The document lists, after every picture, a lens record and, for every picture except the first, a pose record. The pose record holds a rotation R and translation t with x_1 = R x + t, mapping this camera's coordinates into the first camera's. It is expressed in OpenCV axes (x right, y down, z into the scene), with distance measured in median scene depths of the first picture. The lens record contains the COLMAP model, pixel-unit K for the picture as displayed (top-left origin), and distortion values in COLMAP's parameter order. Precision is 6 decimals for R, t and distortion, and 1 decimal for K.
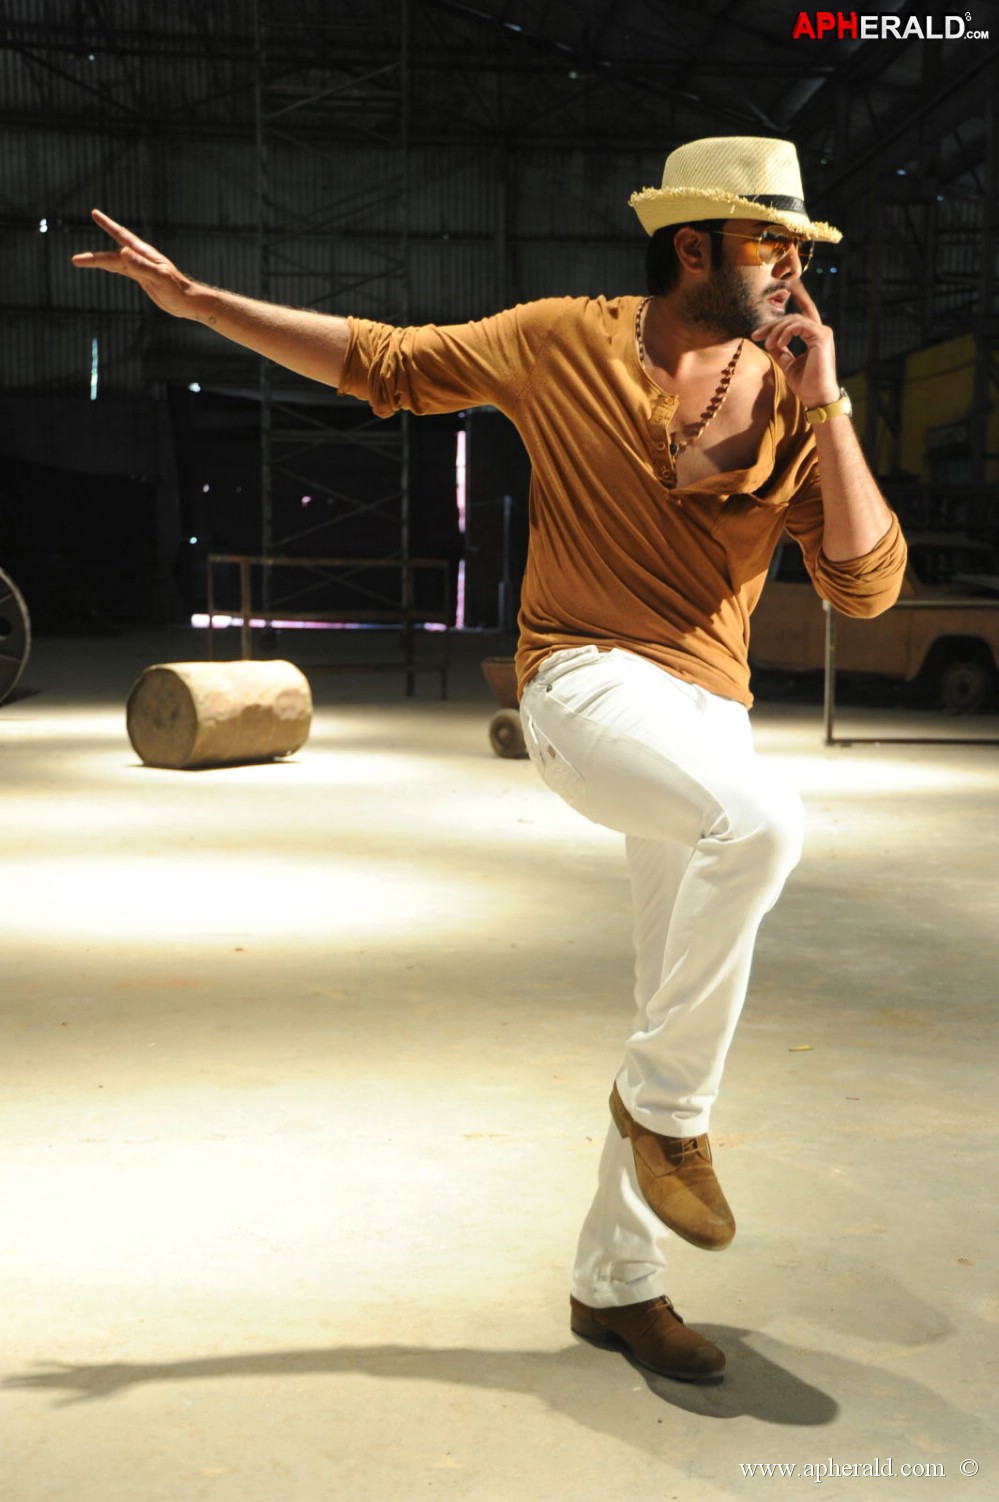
lens RADIAL K [[1985.2, 0, 508.1], [0, 1985.2, 747.9], [0, 0, 1]] dist [0.180075, 0.000000]
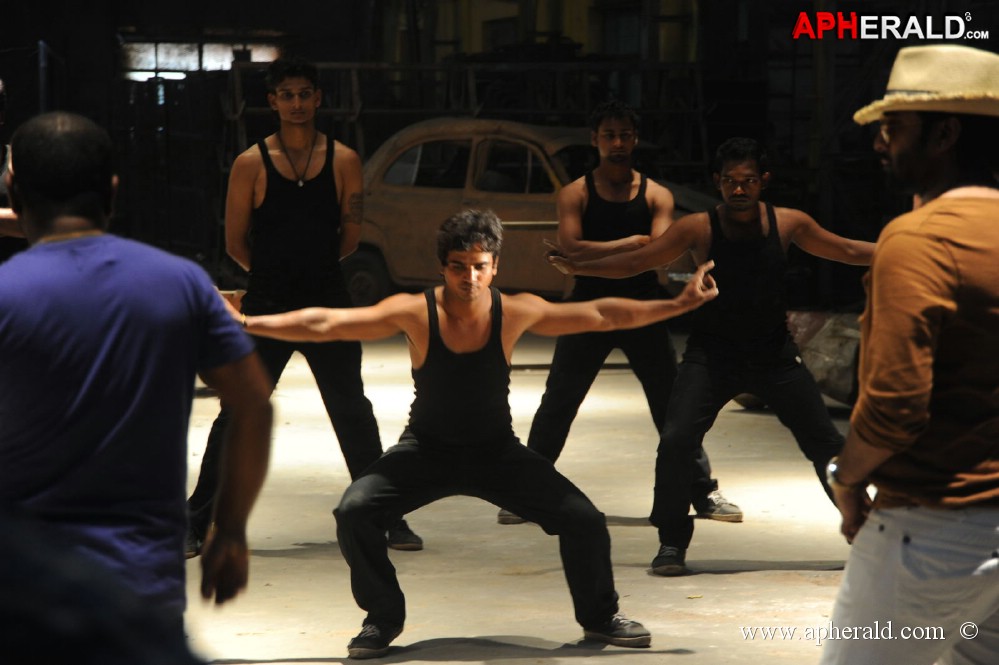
lens RADIAL K [[3670.3, 0, 508.2], [0, 3670.3, 376.9], [0, 0, 1]] dist [1.587710, 0.000000]
pose [[0.986856, -0.023468, 0.159890, -0.070384], [0.023591, 0.999721, 0.001128, -0.000768], [-0.159872, 0.002659, 0.987134, -0.489151]]
